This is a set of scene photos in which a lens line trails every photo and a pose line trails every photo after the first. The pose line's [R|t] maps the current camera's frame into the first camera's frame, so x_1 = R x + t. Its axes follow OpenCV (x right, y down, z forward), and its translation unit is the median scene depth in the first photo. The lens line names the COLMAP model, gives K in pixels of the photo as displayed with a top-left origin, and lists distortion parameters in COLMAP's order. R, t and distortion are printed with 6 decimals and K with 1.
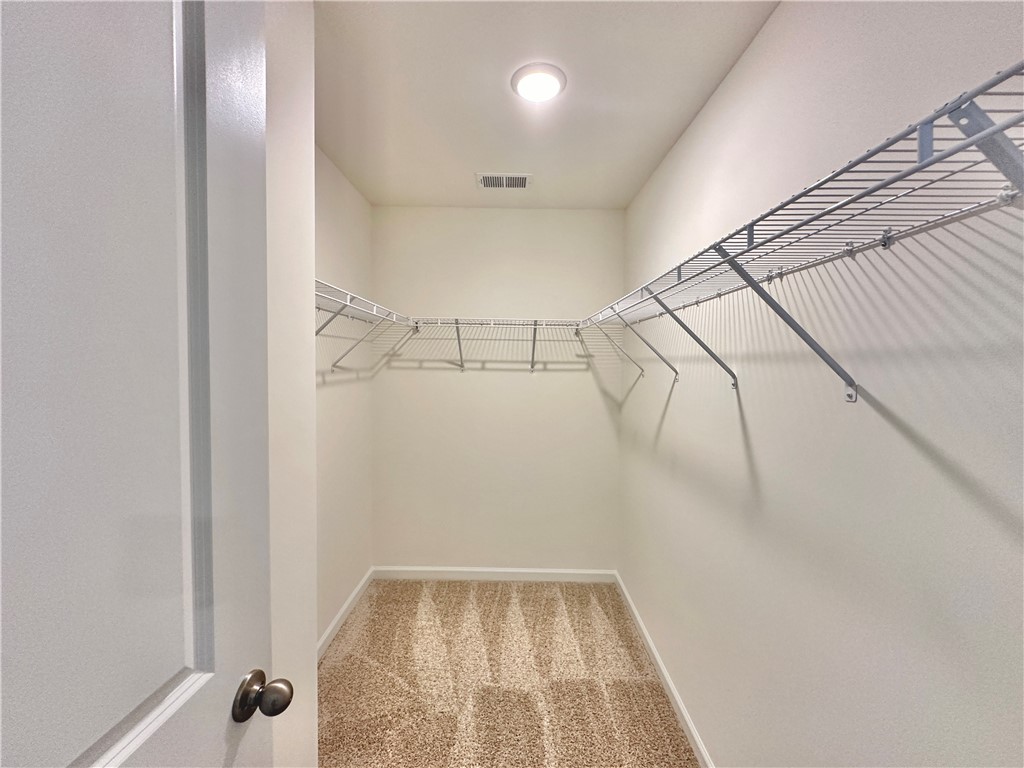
lens RADIAL K [[406.7, 0, 515.3], [0, 406.7, 385.9], [0, 0, 1]] dist [-0.001312, -0.000012]
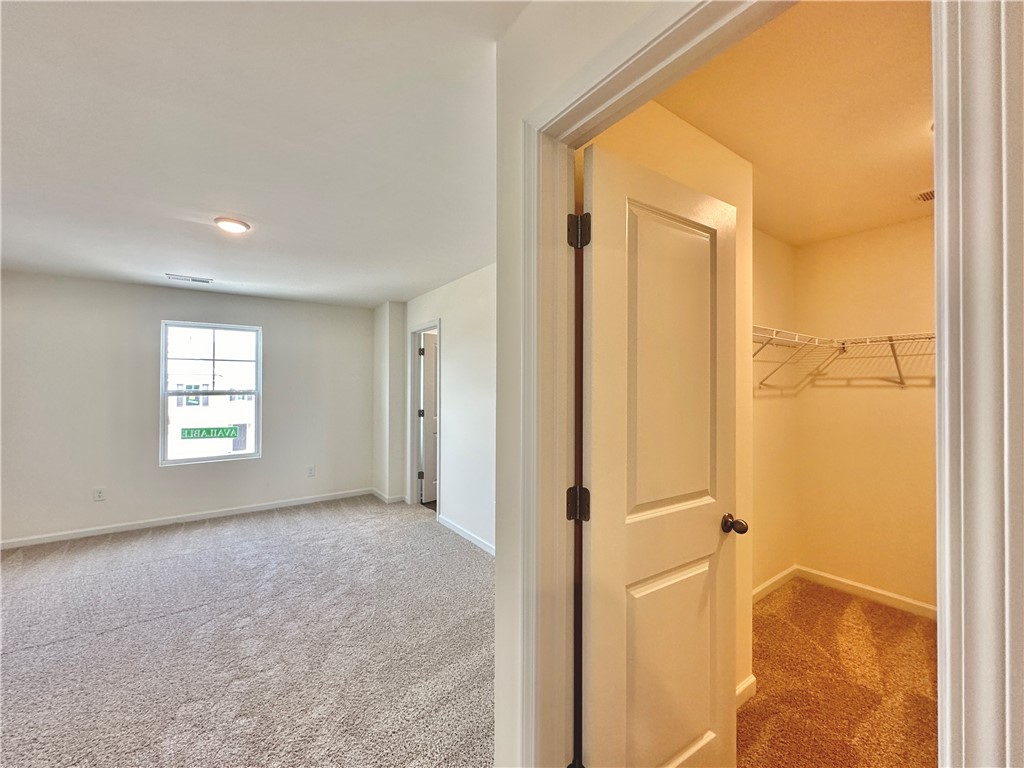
lens RADIAL K [[411.9, 0, 508.5], [0, 411.9, 381.4], [0, 0, 1]] dist [-0.000761, -0.000195]
pose [[0.579339, -0.023815, -0.814738, 0.138277], [-0.041628, 0.997404, -0.058755, 0.048317], [0.814023, 0.067955, 0.576844, -0.364808]]
